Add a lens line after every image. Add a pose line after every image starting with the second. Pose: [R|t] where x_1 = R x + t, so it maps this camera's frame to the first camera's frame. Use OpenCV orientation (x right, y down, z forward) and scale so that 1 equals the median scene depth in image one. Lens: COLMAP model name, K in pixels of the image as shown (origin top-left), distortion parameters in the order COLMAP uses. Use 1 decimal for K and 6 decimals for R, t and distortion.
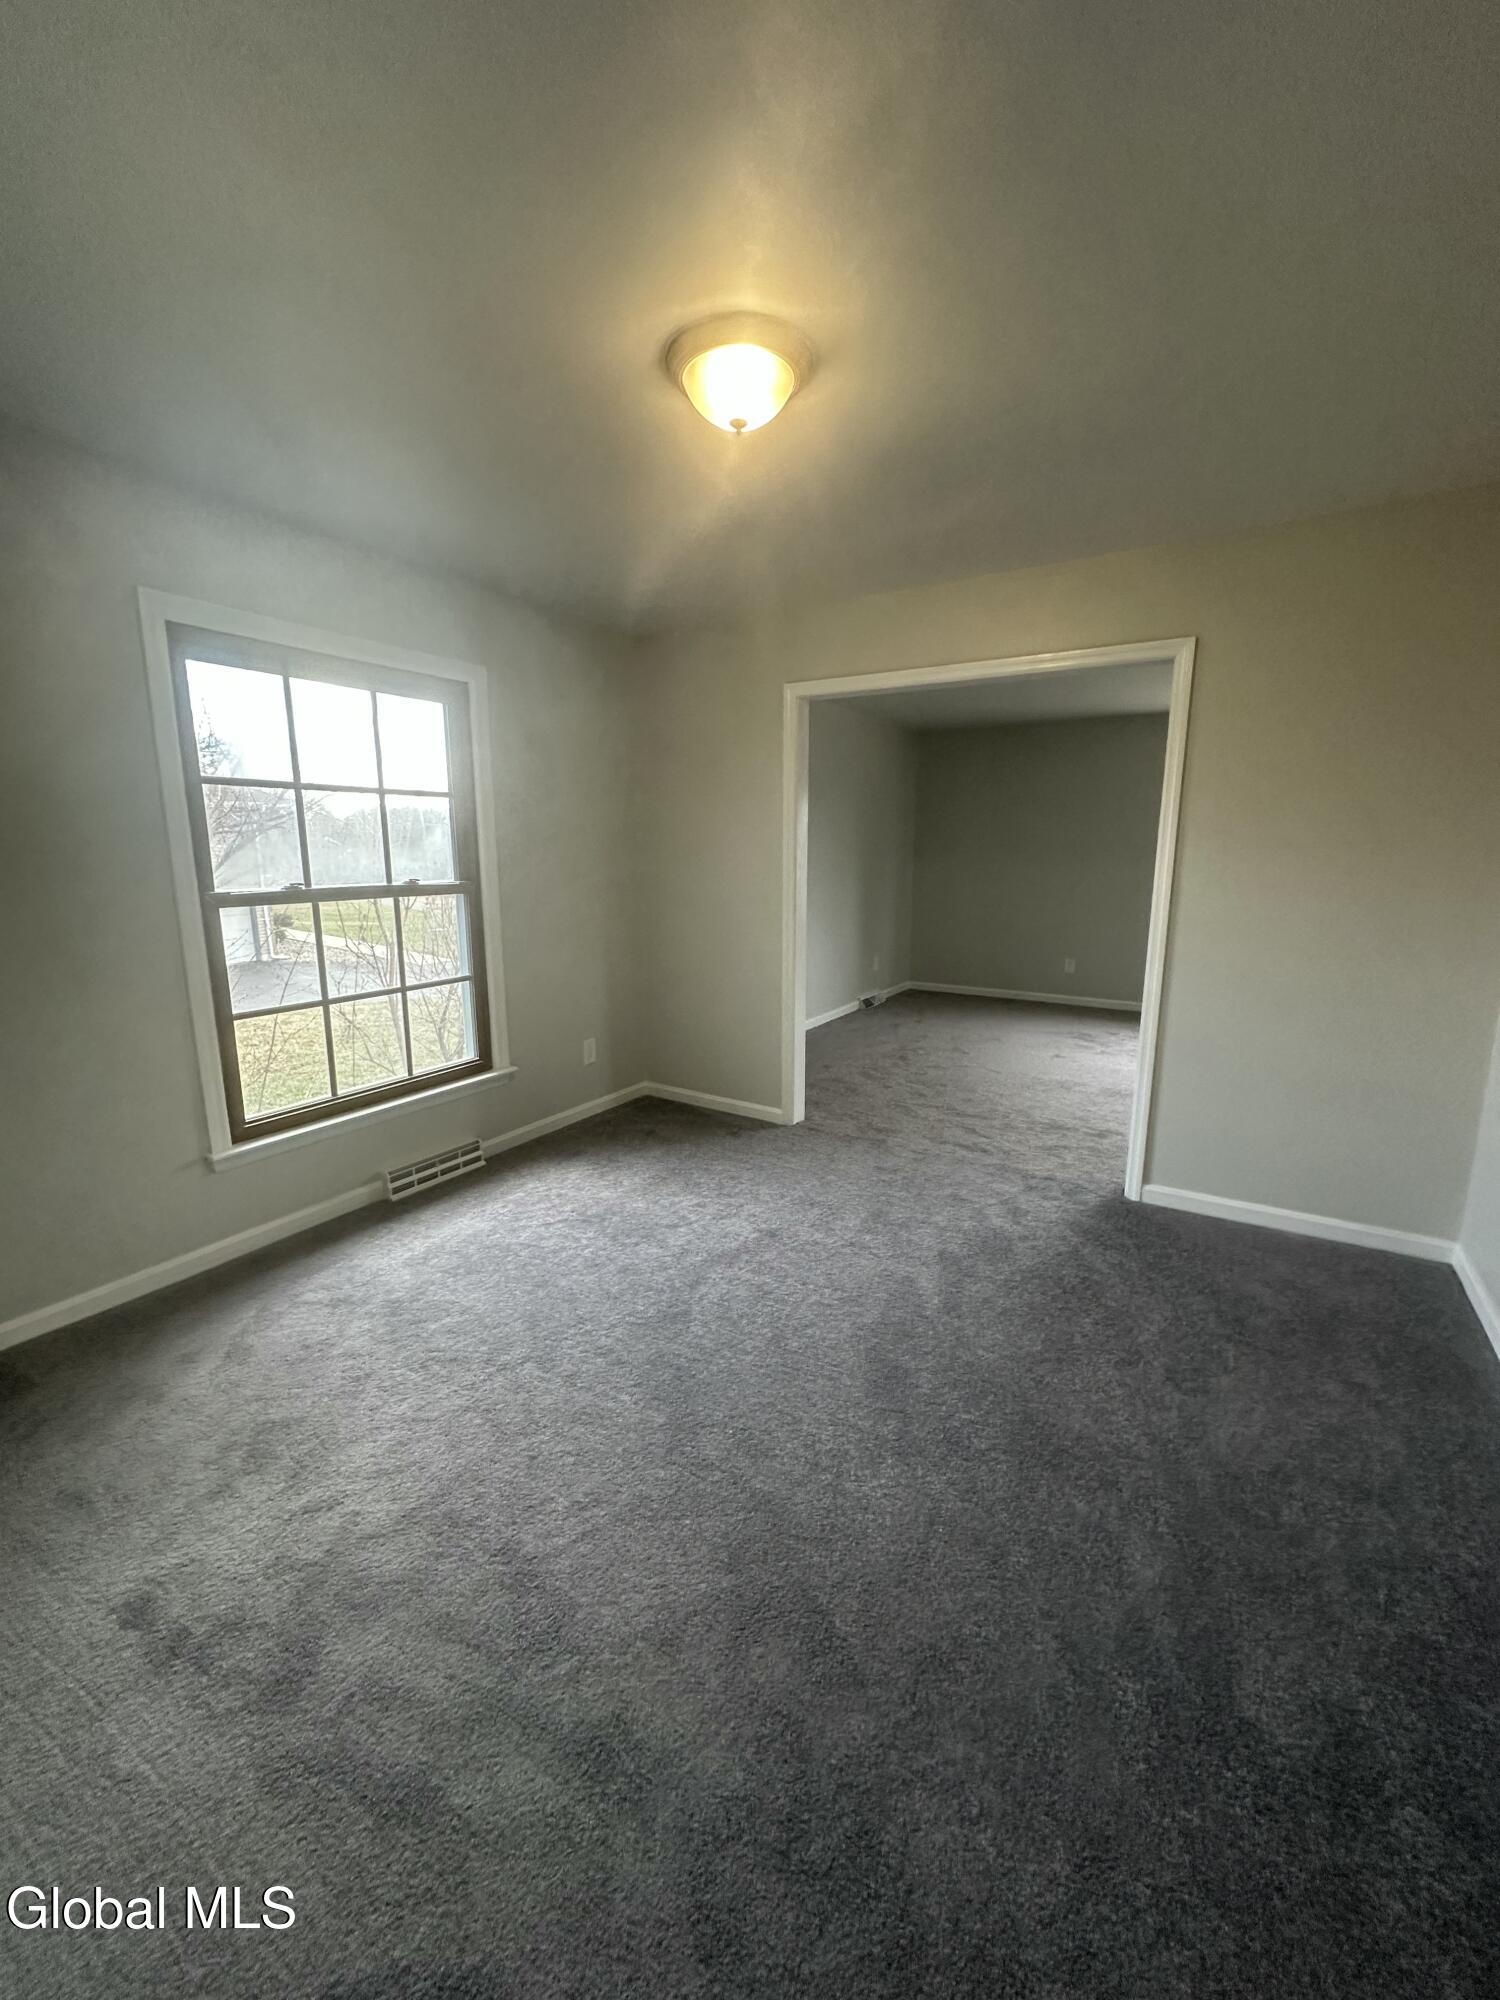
lens RADIAL K [[806.3, 0, 750.0], [0, 806.3, 1000.0], [0, 0, 1]] dist [0.001772, -0.000006]
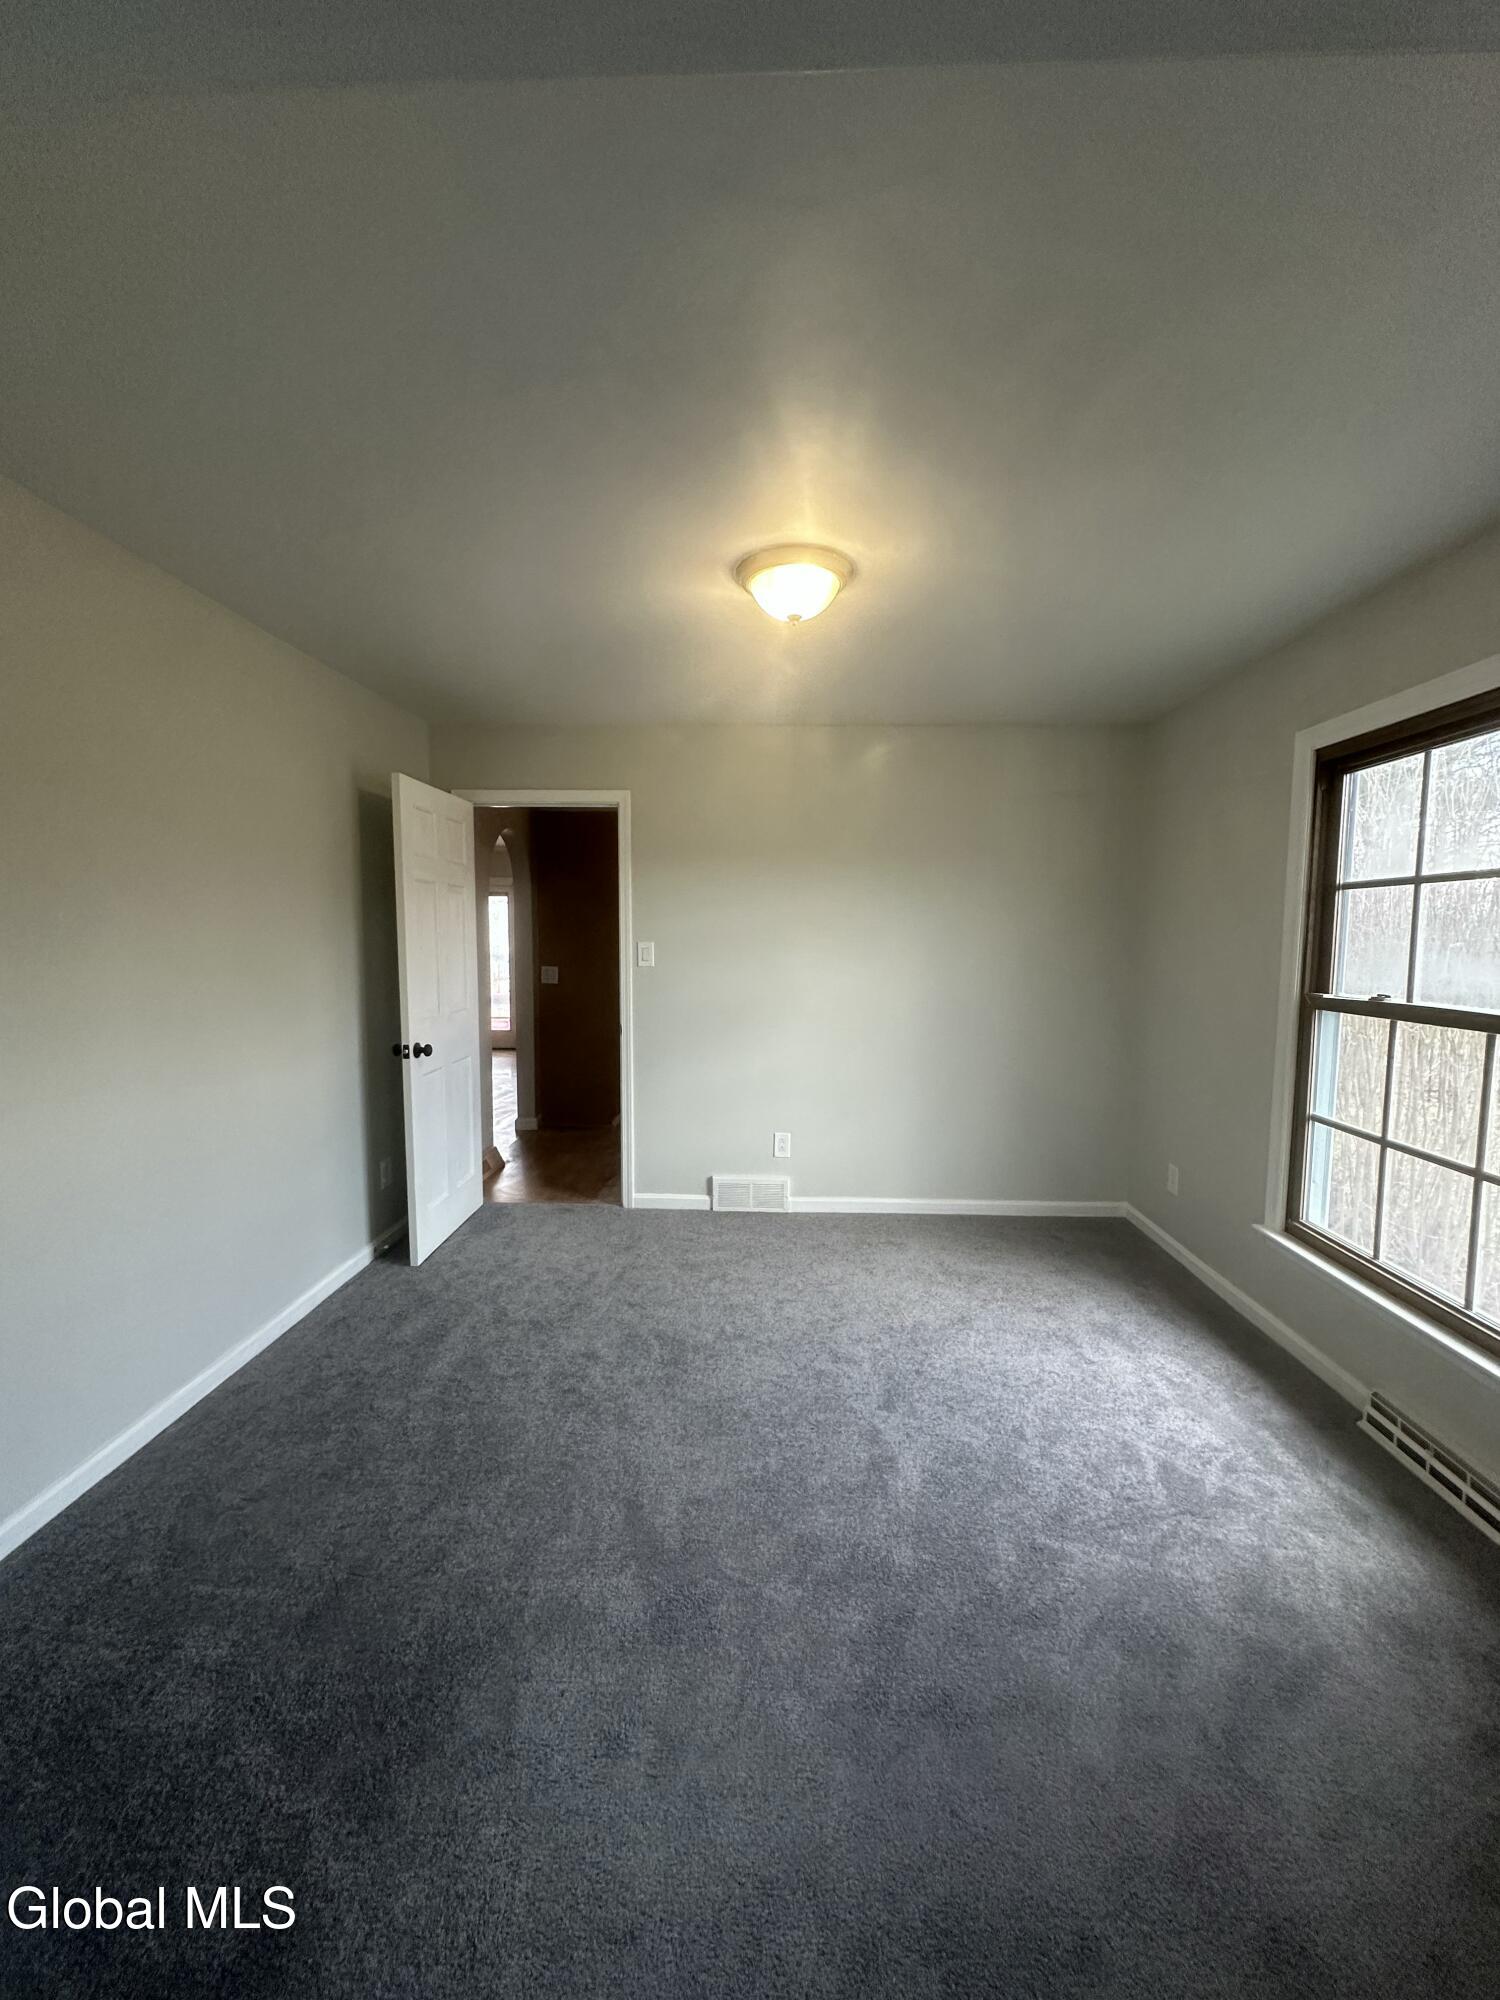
lens RADIAL K [[806.3, 0, 750.0], [0, 806.3, 1000.0], [0, 0, 1]] dist [0.001772, -0.000006]
pose [[-0.854184, 0.016979, -0.519694, 0.437875], [-0.128601, 0.961518, 0.242786, -0.248586], [0.503818, 0.274217, -0.819129, 1.301866]]
